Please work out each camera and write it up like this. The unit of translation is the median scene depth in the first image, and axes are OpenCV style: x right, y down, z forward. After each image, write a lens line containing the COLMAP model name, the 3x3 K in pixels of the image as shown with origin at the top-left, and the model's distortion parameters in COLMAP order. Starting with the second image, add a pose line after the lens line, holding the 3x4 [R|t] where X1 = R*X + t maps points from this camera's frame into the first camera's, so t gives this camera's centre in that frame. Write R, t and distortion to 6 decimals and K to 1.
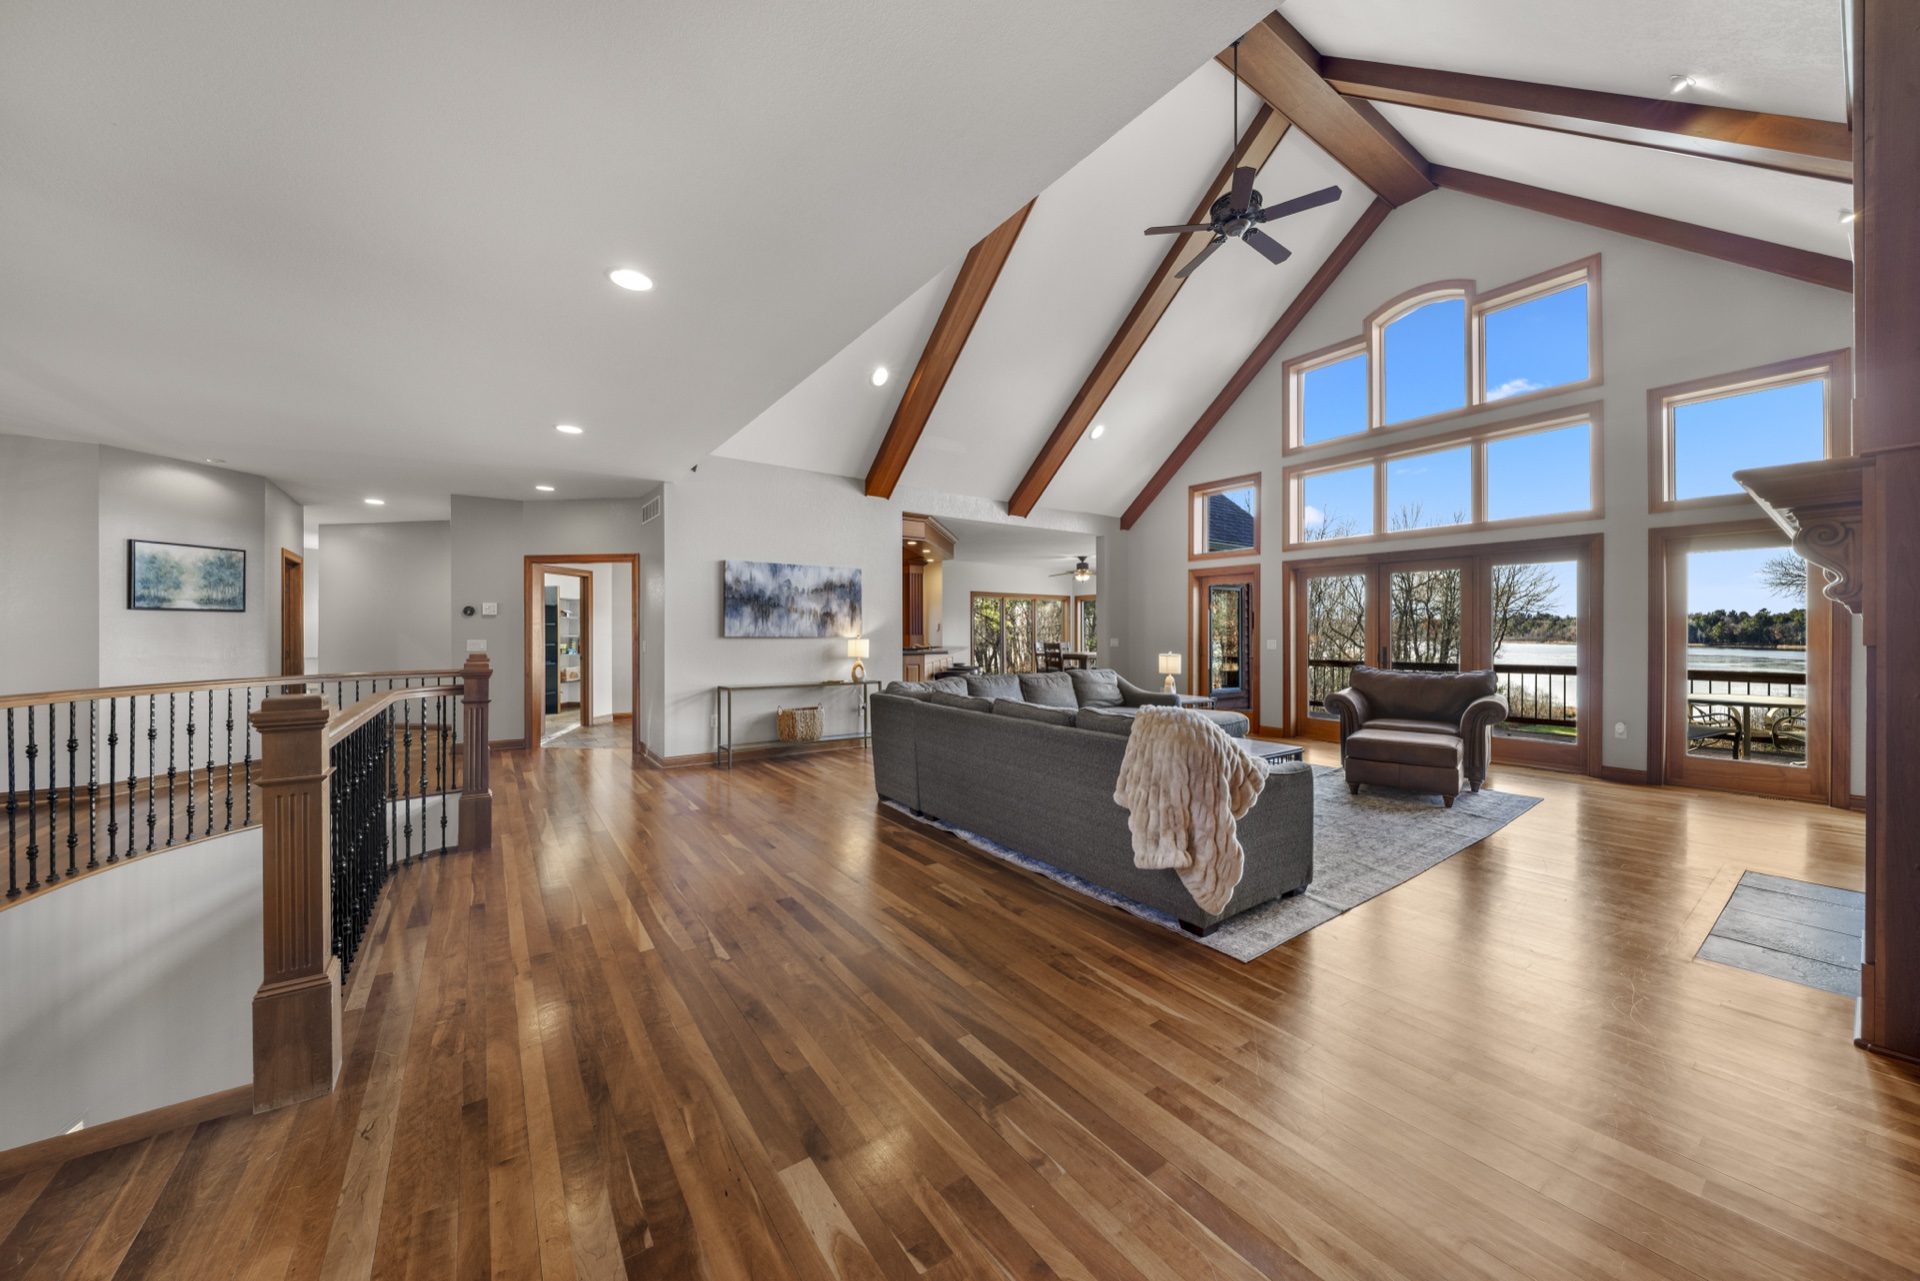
lens RADIAL K [[665.7, 0, 959.6], [0, 665.7, 636.0], [0, 0, 1]] dist [0.008988, -0.005487]
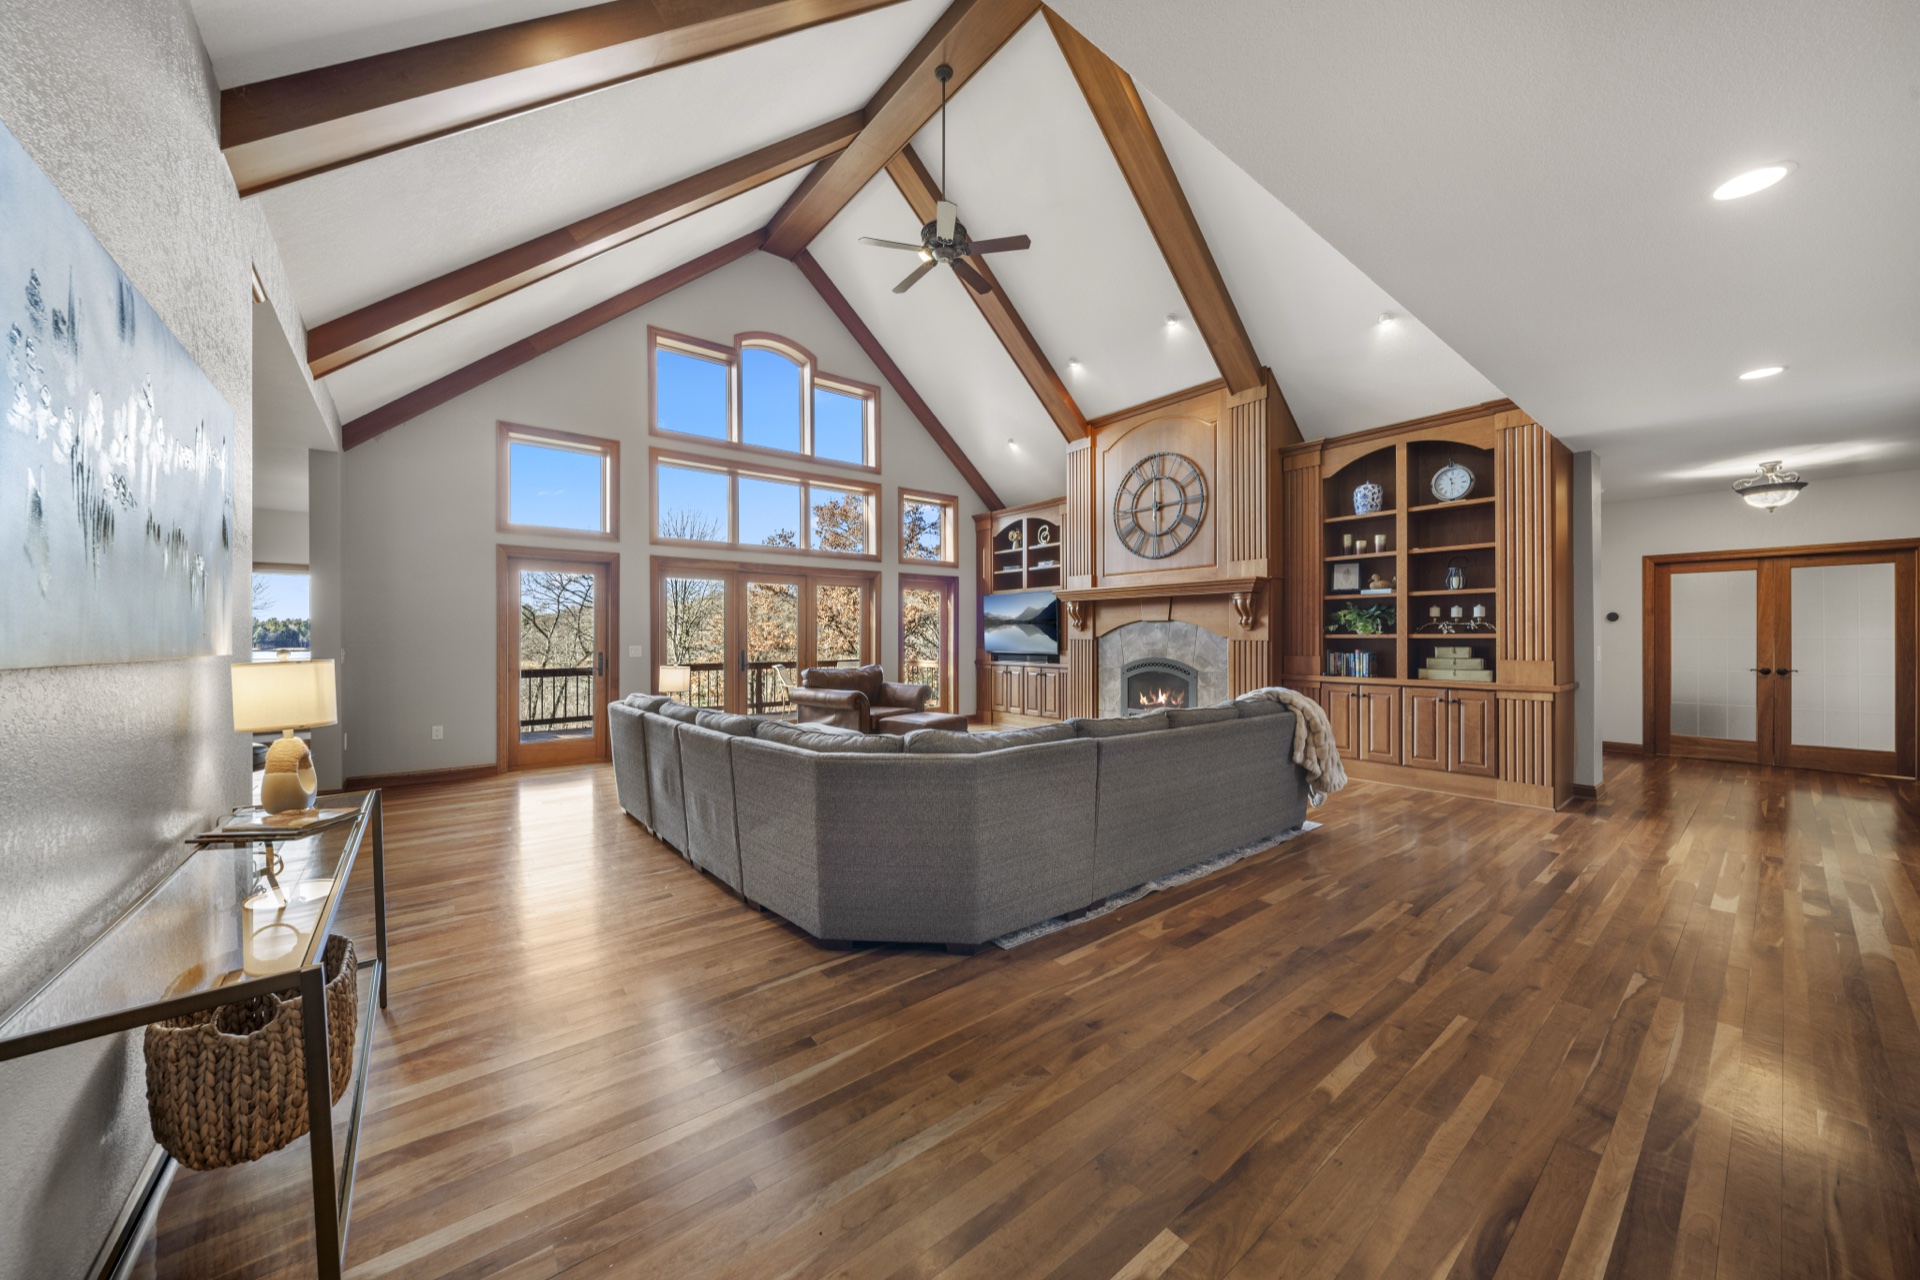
lens RADIAL K [[665.7, 0, 959.6], [0, 665.7, 635.5], [0, 0, 1]] dist [0.008988, -0.005487]
pose [[-0.055918, 0.001908, 0.998434, -0.481255], [0.005047, 0.999986, -0.001629, -0.004997], [-0.998423, 0.004948, -0.055927, 0.776010]]
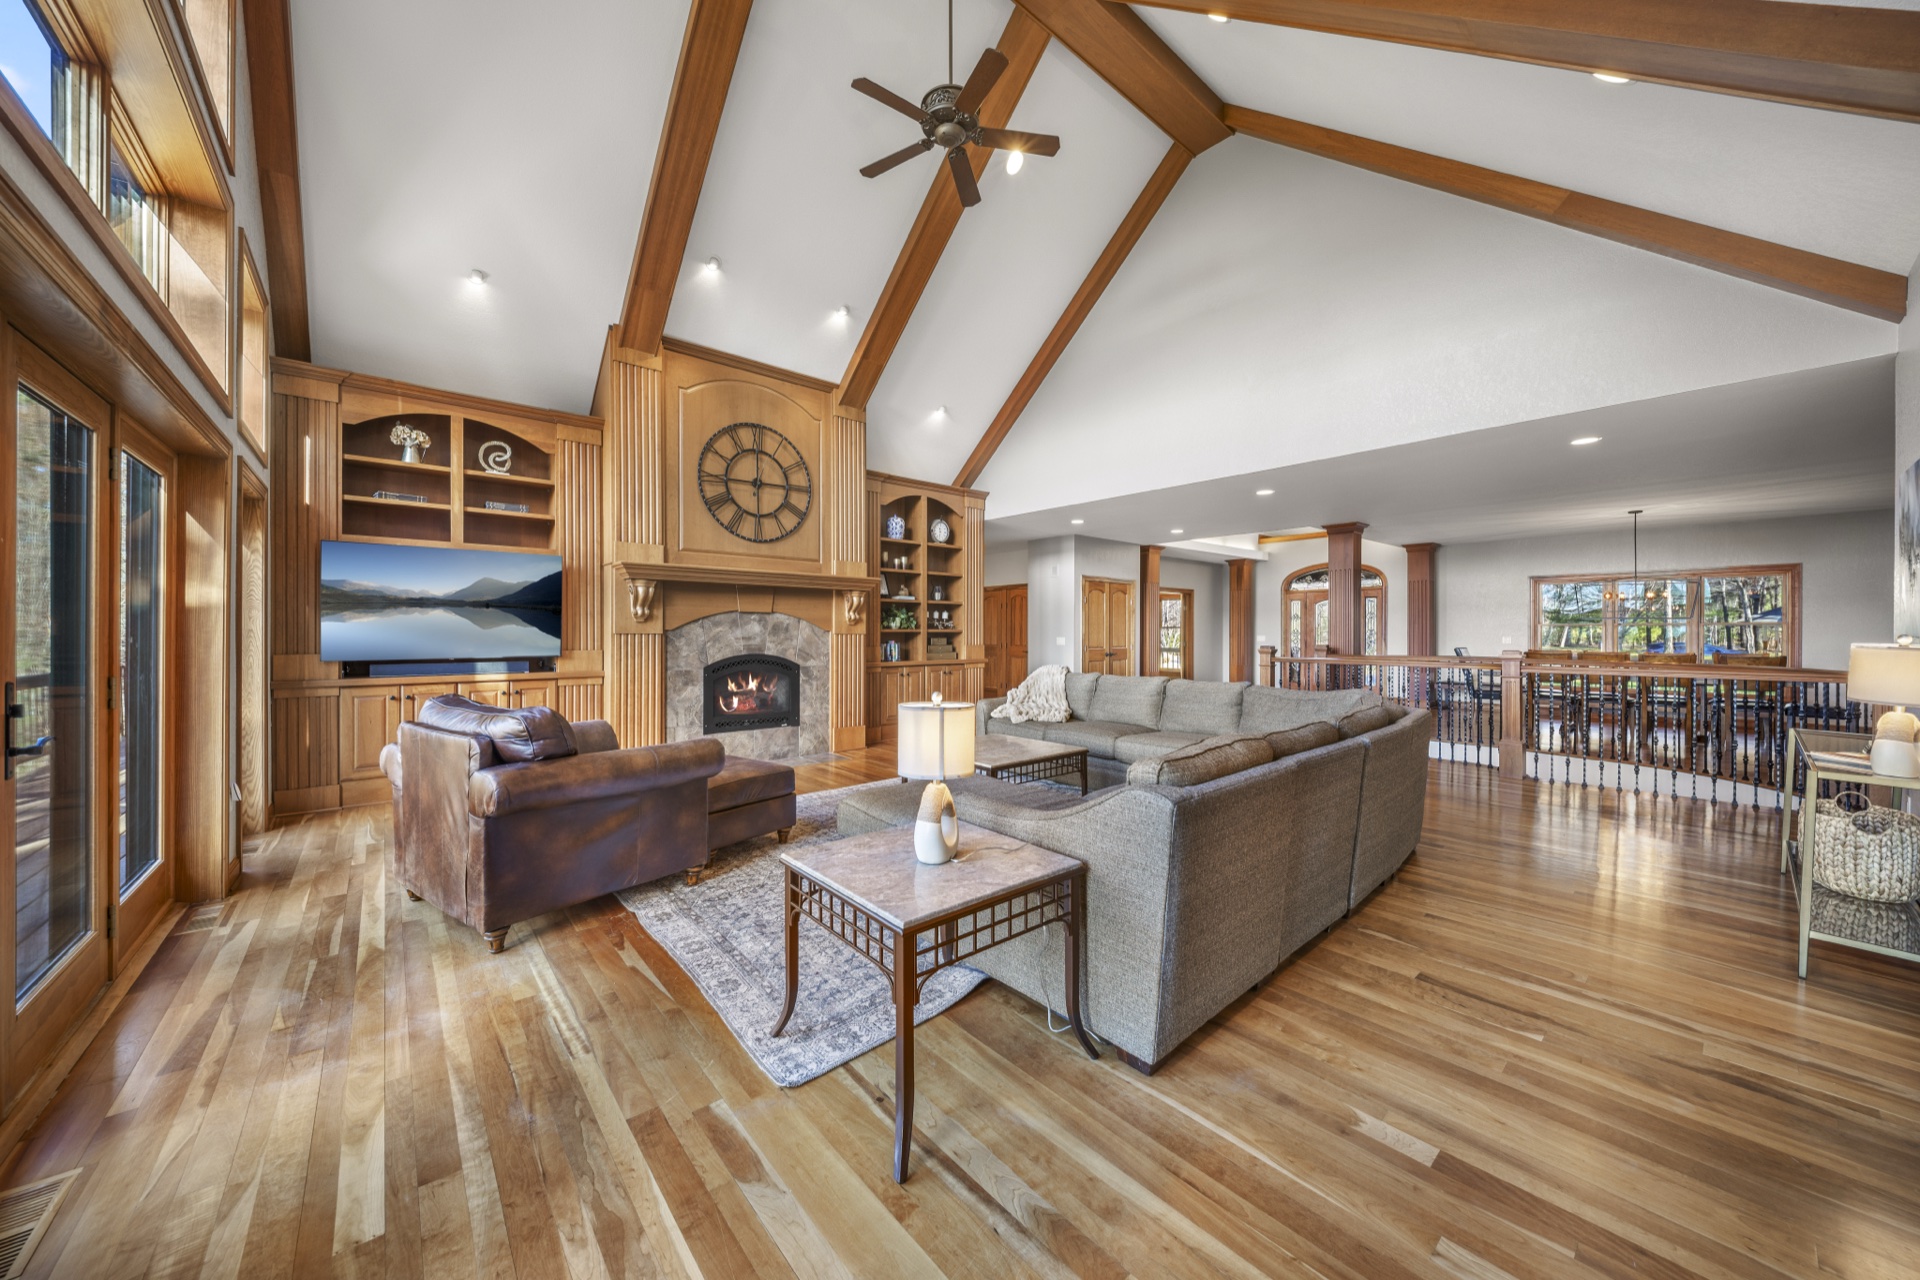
lens RADIAL K [[665.7, 0, 959.6], [0, 665.7, 635.5], [0, 0, 1]] dist [0.008988, -0.005487]
pose [[-0.995934, -0.001903, -0.090061, 0.365376], [-0.002739, 0.999954, 0.009168, -0.005204], [0.090040, 0.009377, -0.995894, 1.371568]]
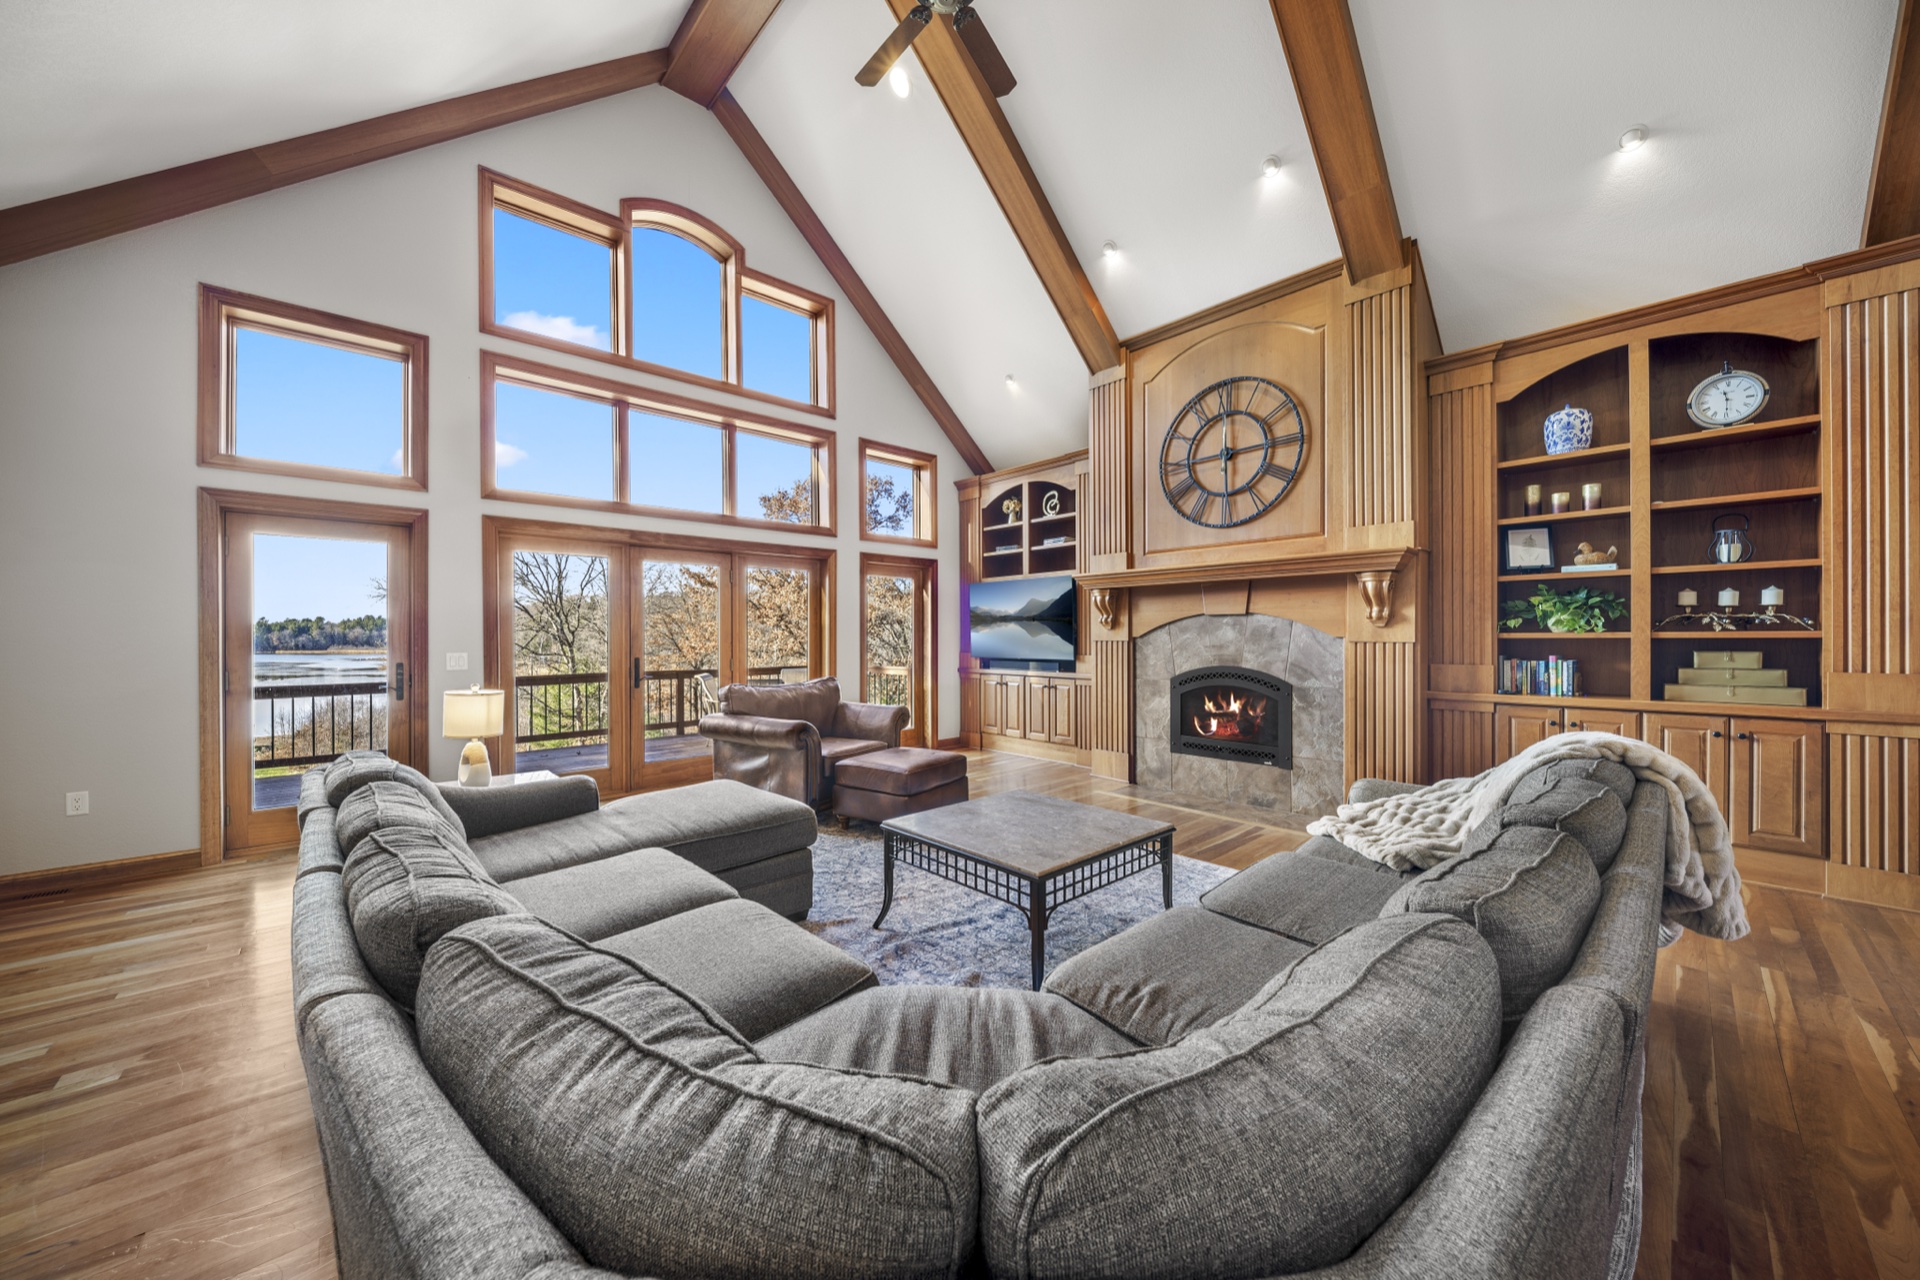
lens RADIAL K [[664.0, 0, 955.7], [0, 664.0, 640.7], [0, 0, 1]] dist [0.001533, -0.005618]
pose [[-0.118794, -0.004866, 0.992907, -0.149912], [0.007588, 0.999954, 0.005808, -0.005418], [-0.992890, 0.008224, -0.118752, 0.799382]]
